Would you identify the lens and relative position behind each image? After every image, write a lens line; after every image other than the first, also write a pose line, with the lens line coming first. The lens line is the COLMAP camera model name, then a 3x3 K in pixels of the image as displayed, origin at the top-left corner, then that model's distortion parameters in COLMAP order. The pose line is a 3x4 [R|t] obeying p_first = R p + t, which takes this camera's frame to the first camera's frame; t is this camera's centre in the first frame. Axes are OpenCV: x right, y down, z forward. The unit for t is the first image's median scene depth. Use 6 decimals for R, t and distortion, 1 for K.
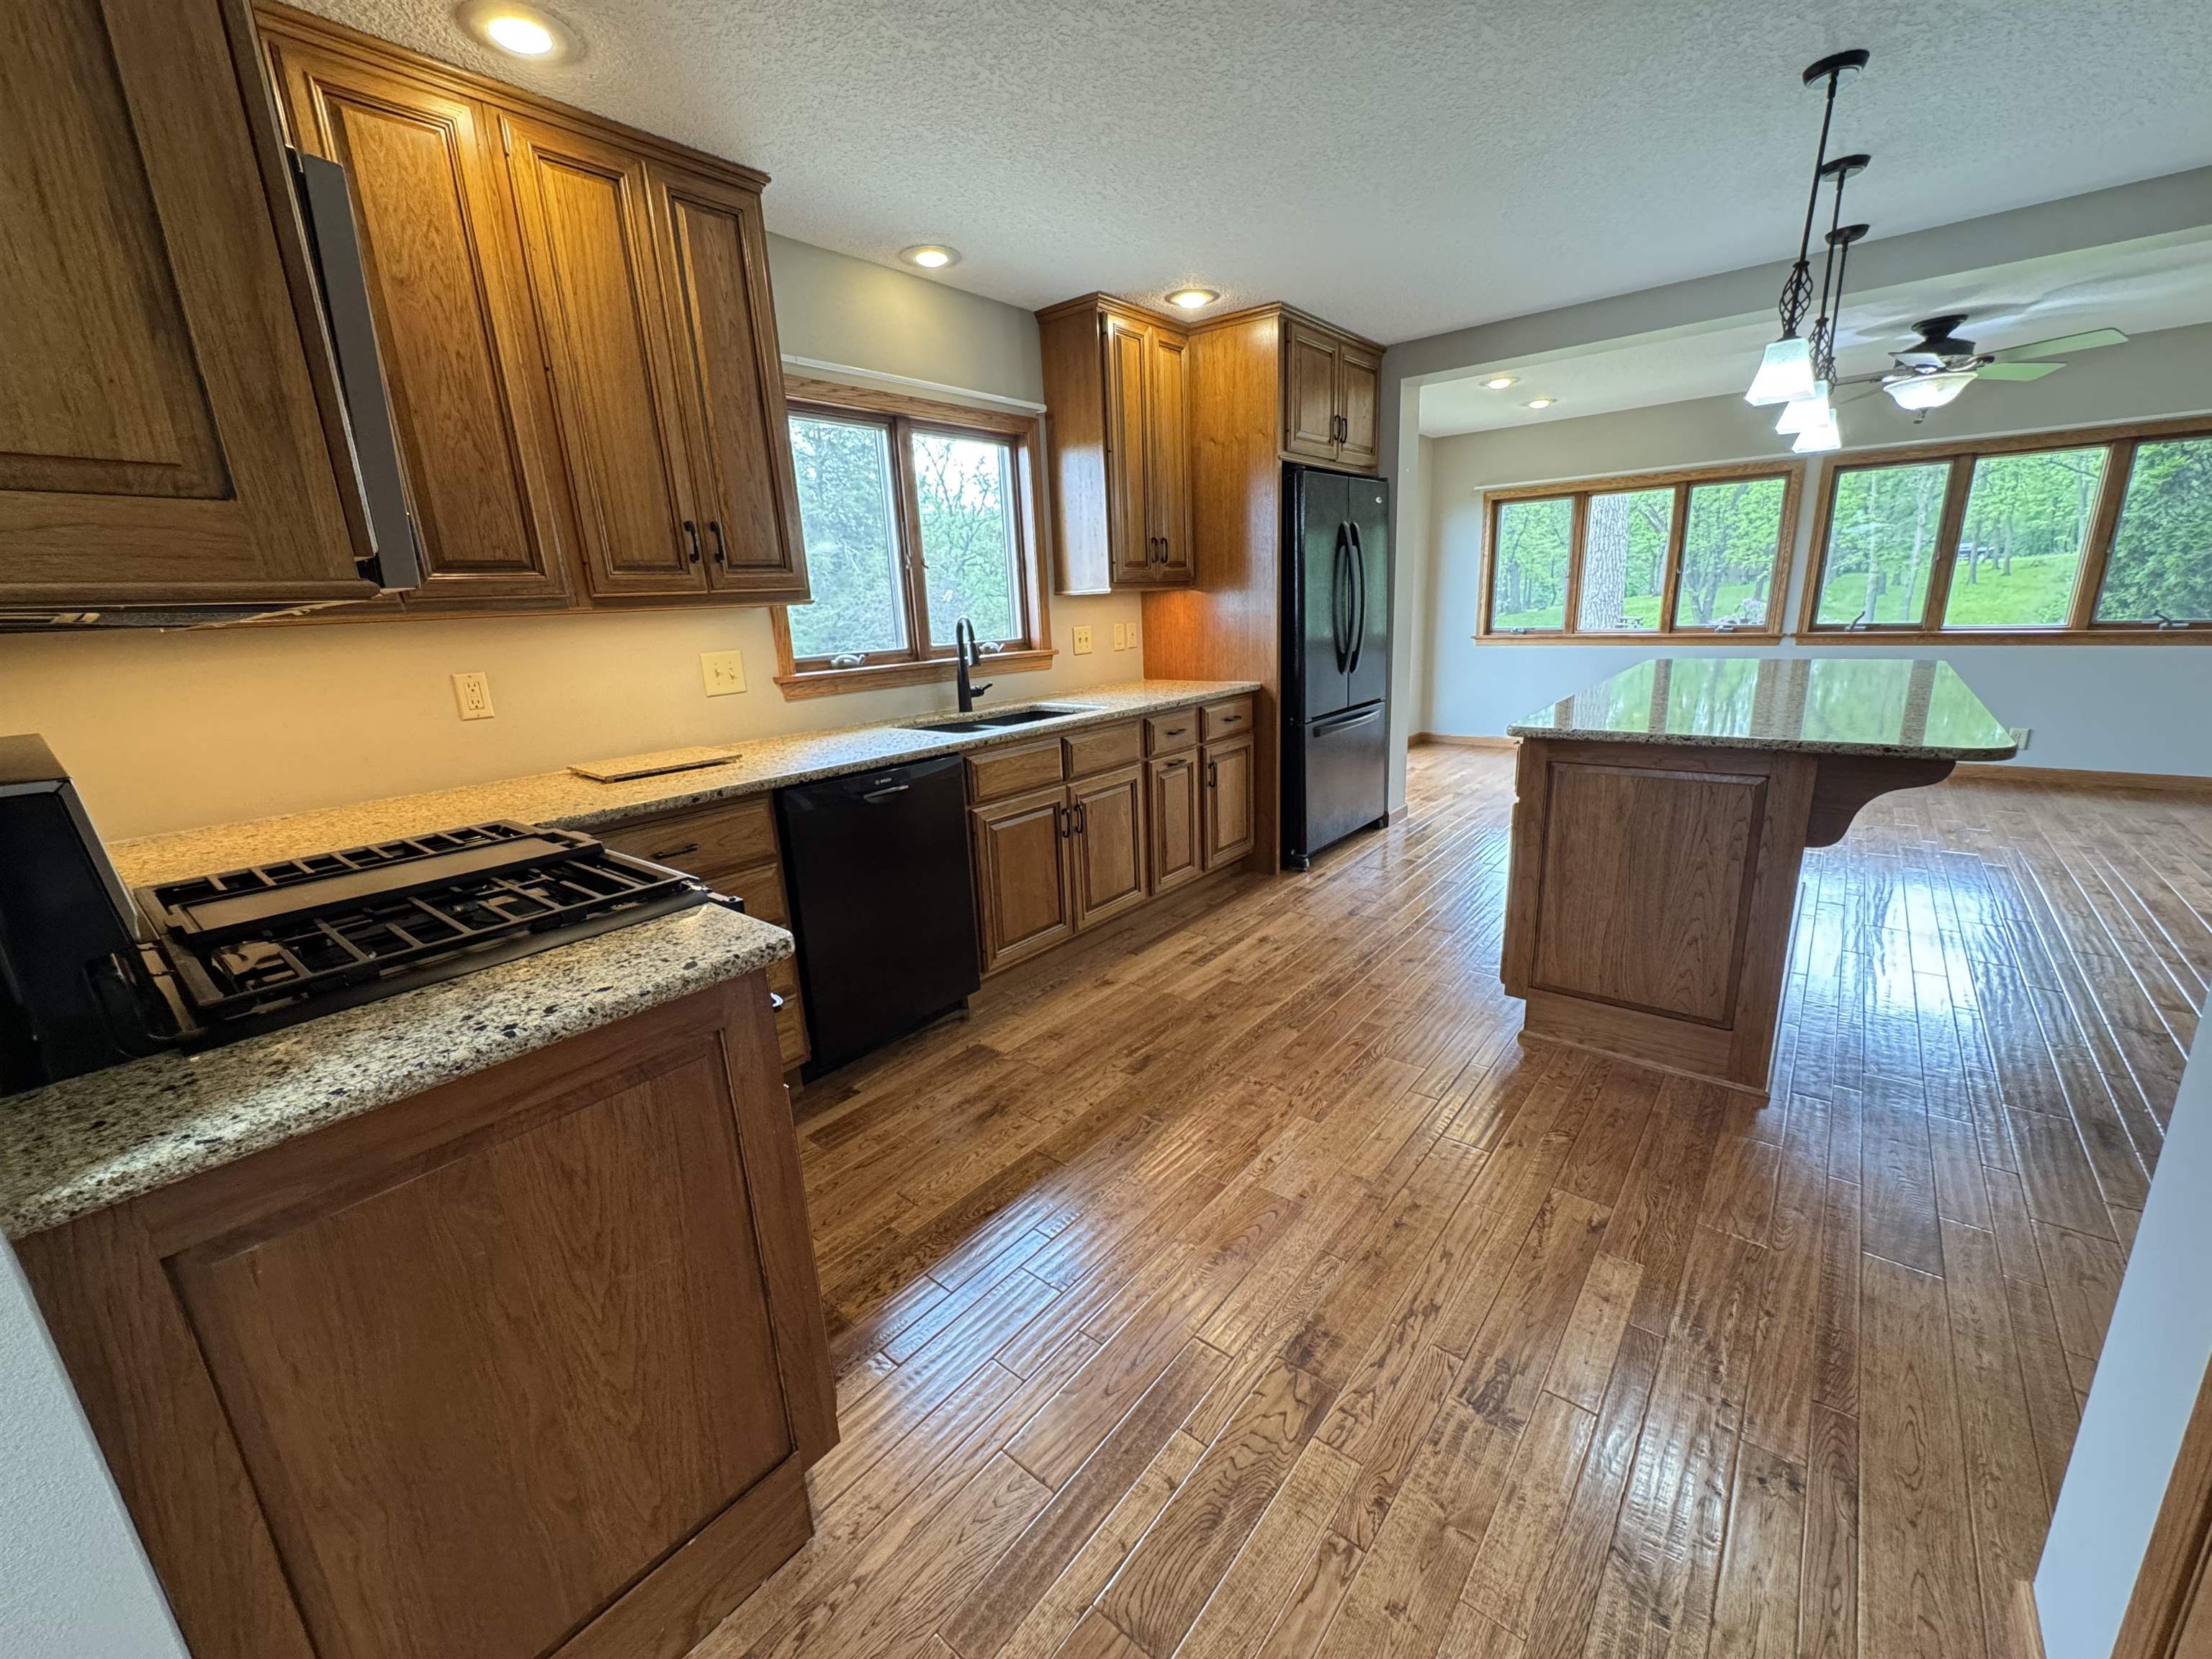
lens RADIAL K [[895.3, 0, 1117.9], [0, 895.3, 841.2], [0, 0, 1]] dist [-0.000380, -0.000441]
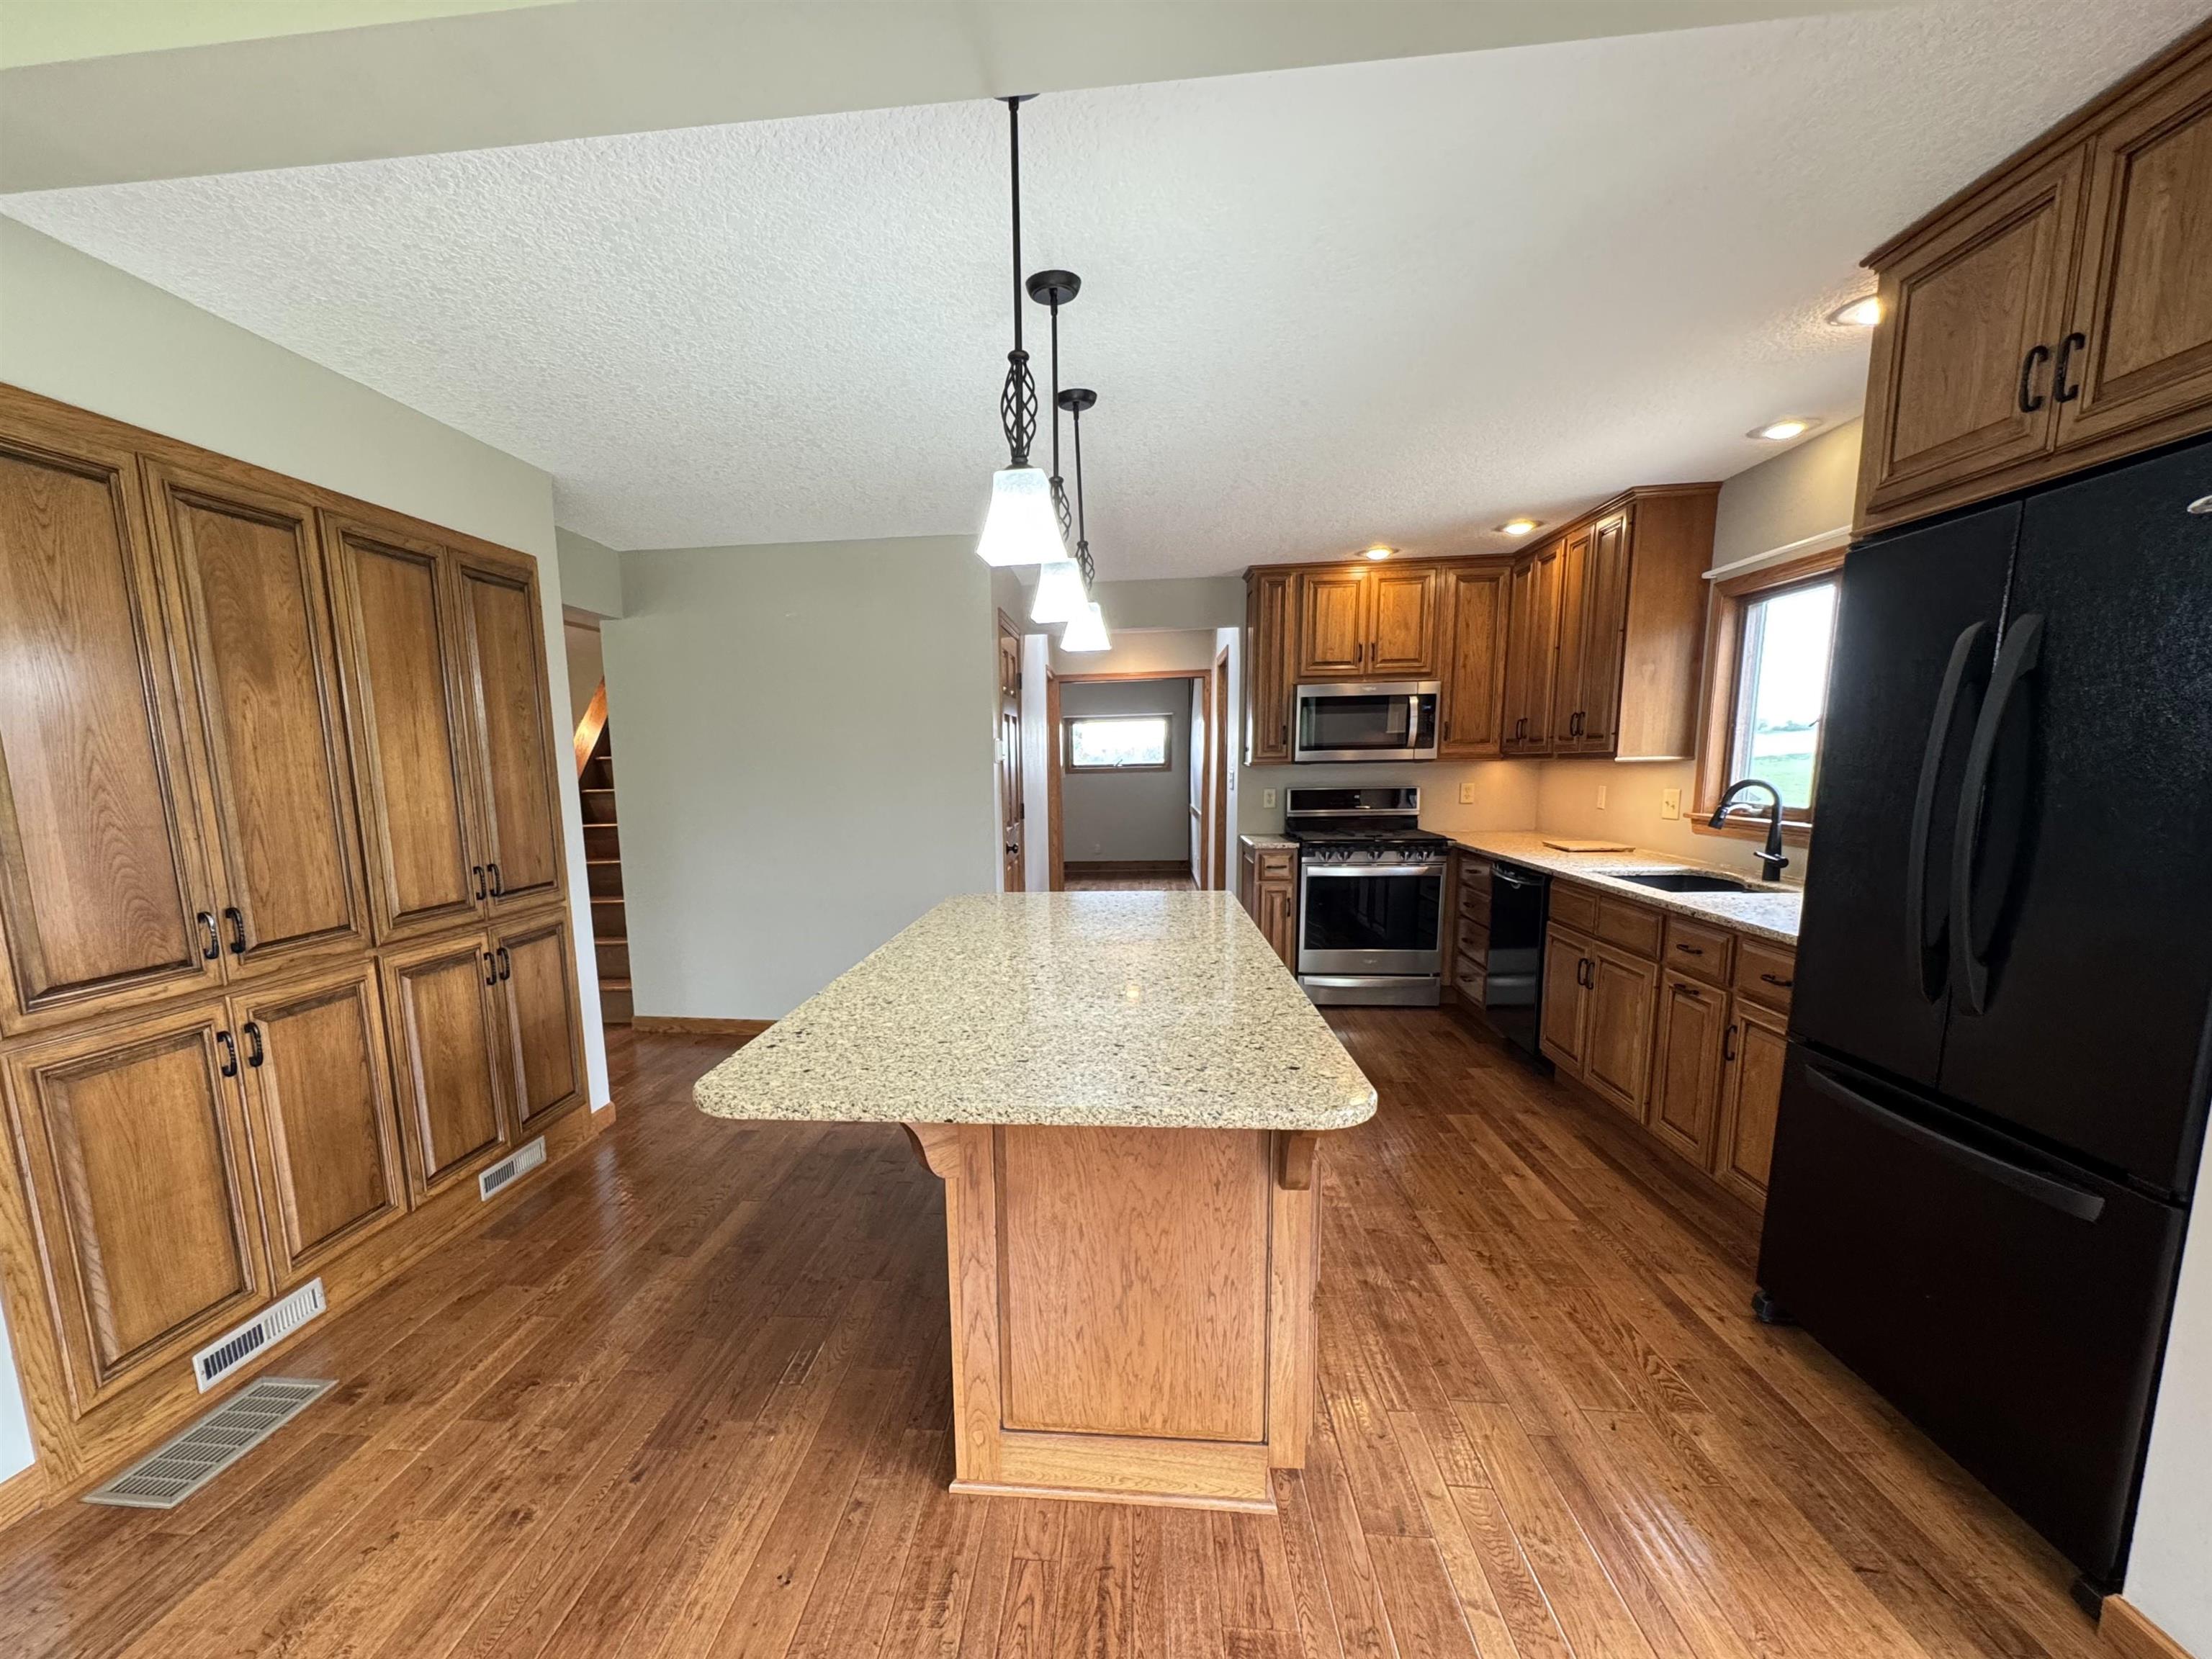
lens RADIAL K [[985.0, 0, 1024.3], [0, 985.0, 925.8], [0, 0, 1]] dist [-0.001211, 0.000429]
pose [[-0.845381, 0.150716, -0.512461, 1.071251], [-0.081372, 0.911836, 0.402409, -0.475366], [0.527930, 0.381889, -0.758585, 1.465004]]
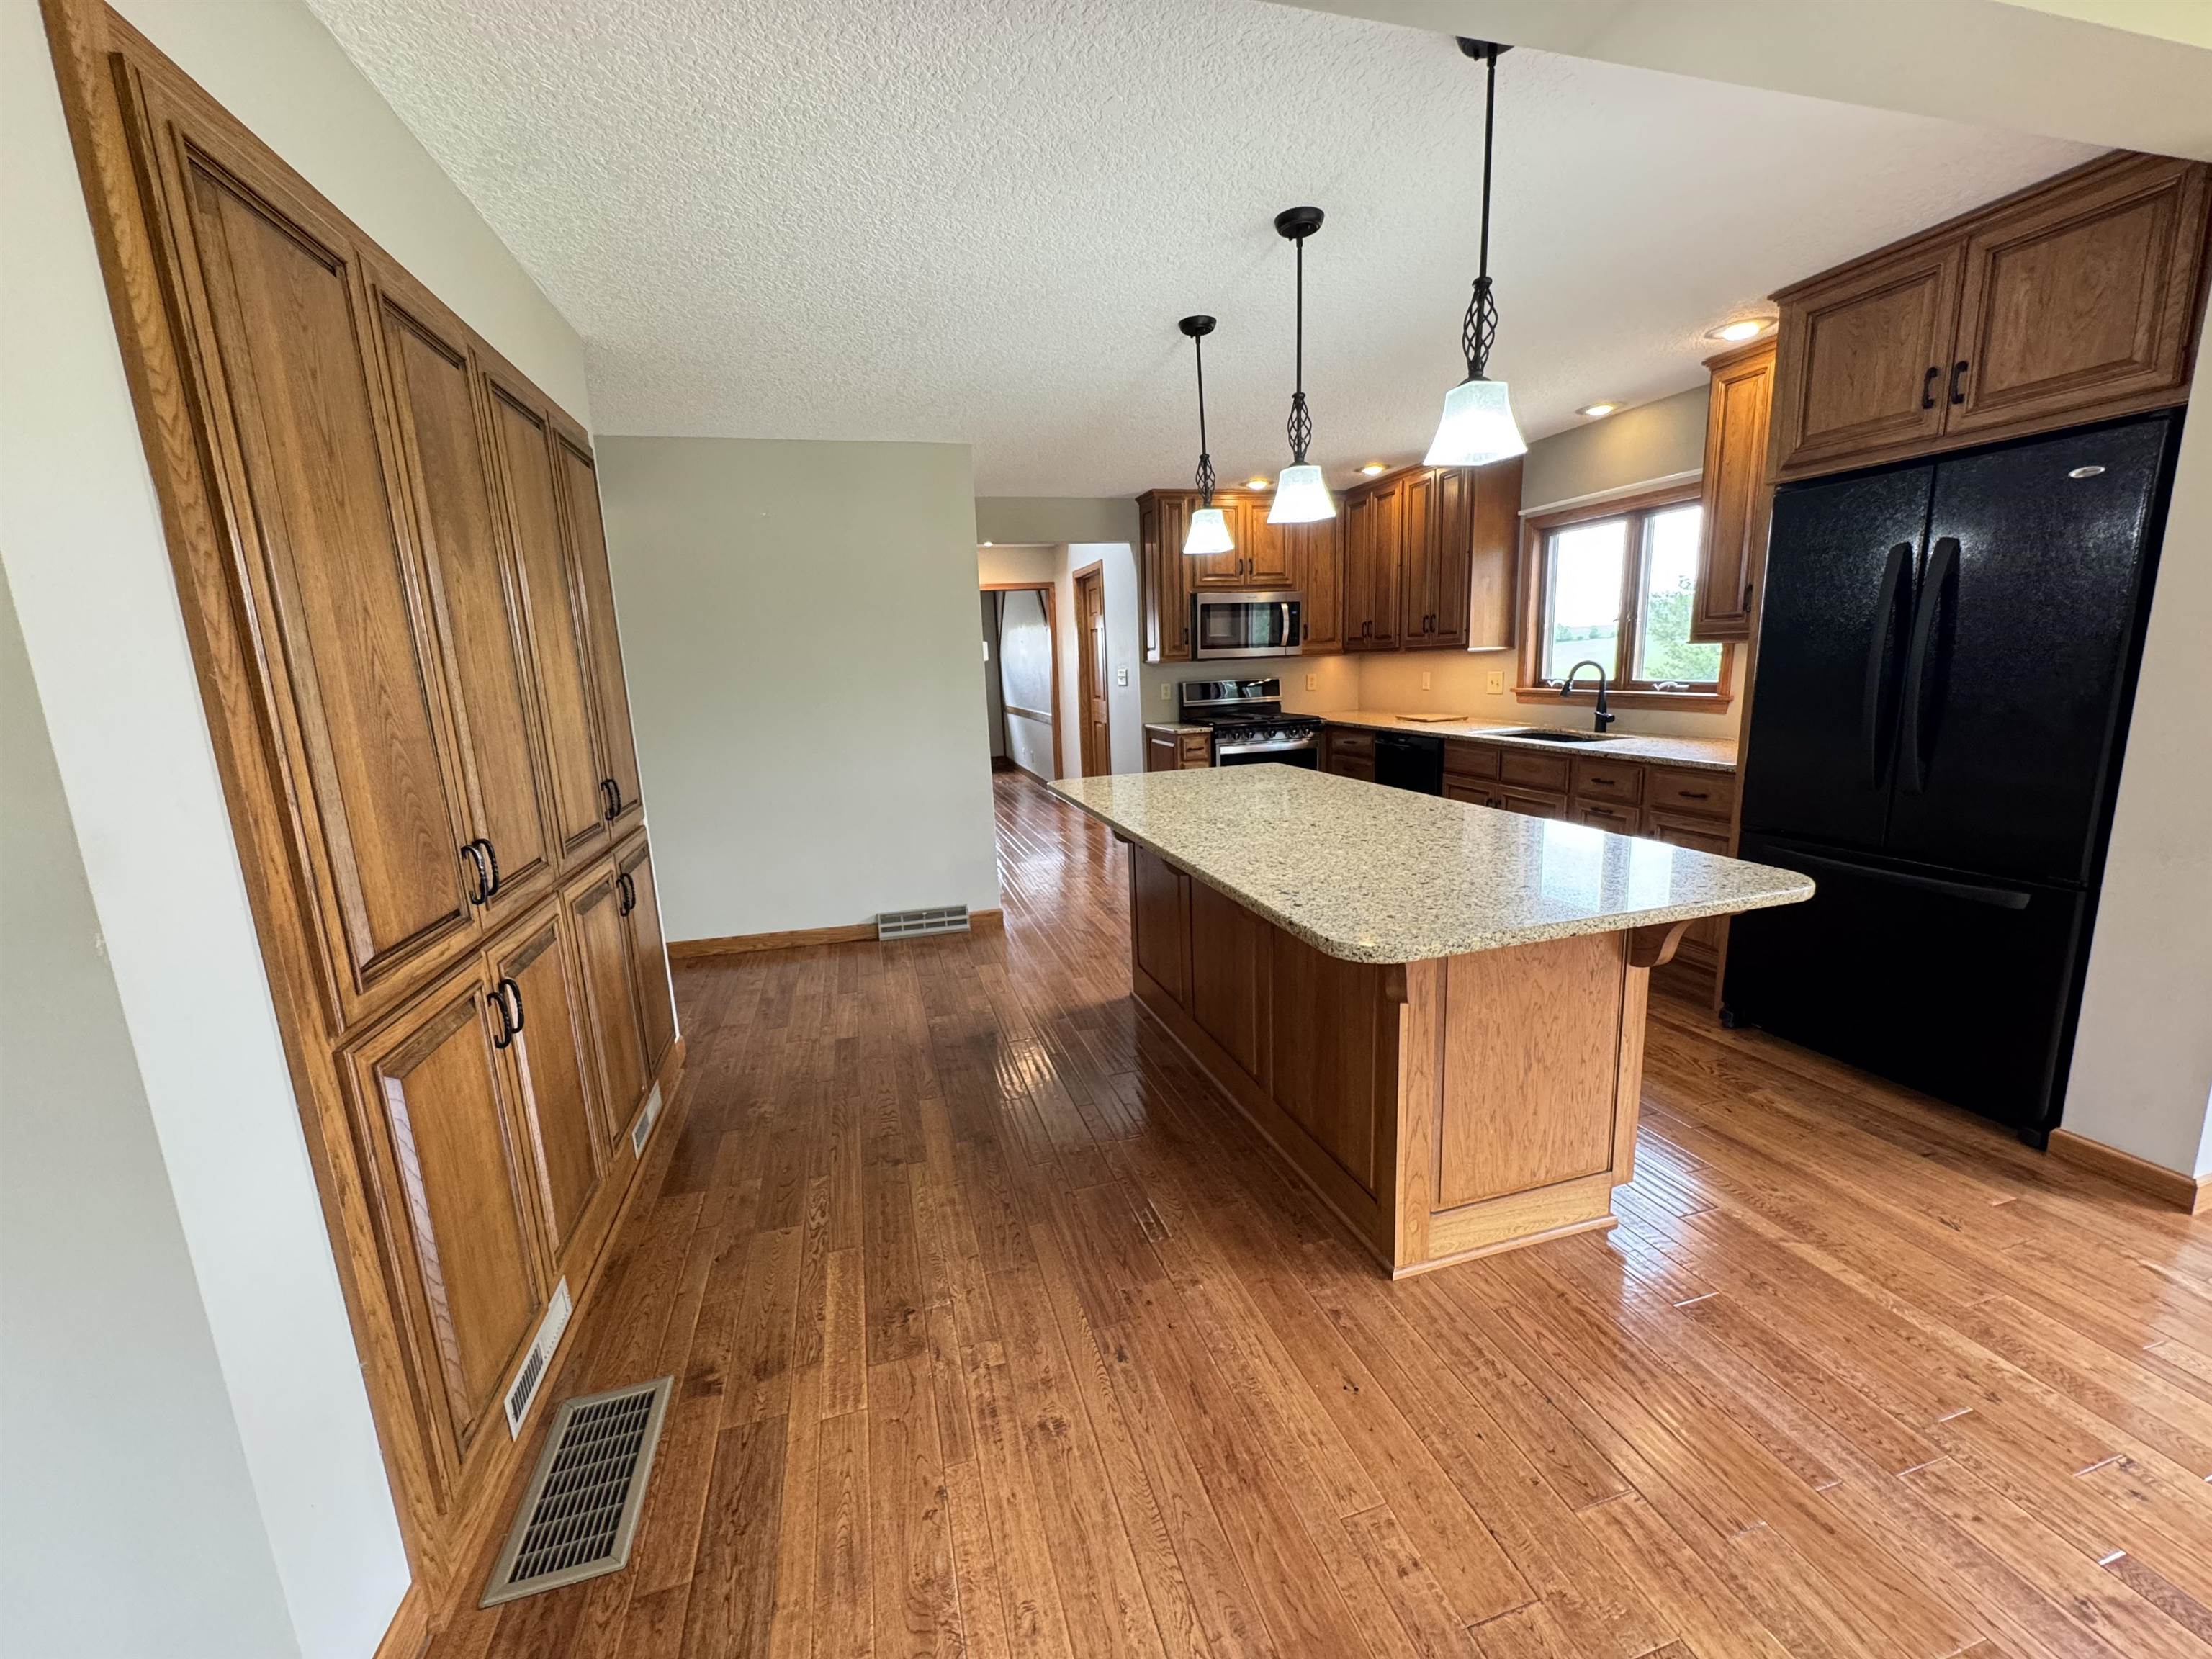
lens RADIAL K [[887.7, 0, 1108.6], [0, 887.7, 833.1], [0, 0, 1]] dist [-0.001325, 0.000253]
pose [[-0.574899, 0.224992, -0.786683, 1.367545], [-0.148188, 0.916921, 0.370534, -0.405154], [0.804694, 0.329597, -0.493796, 1.177248]]
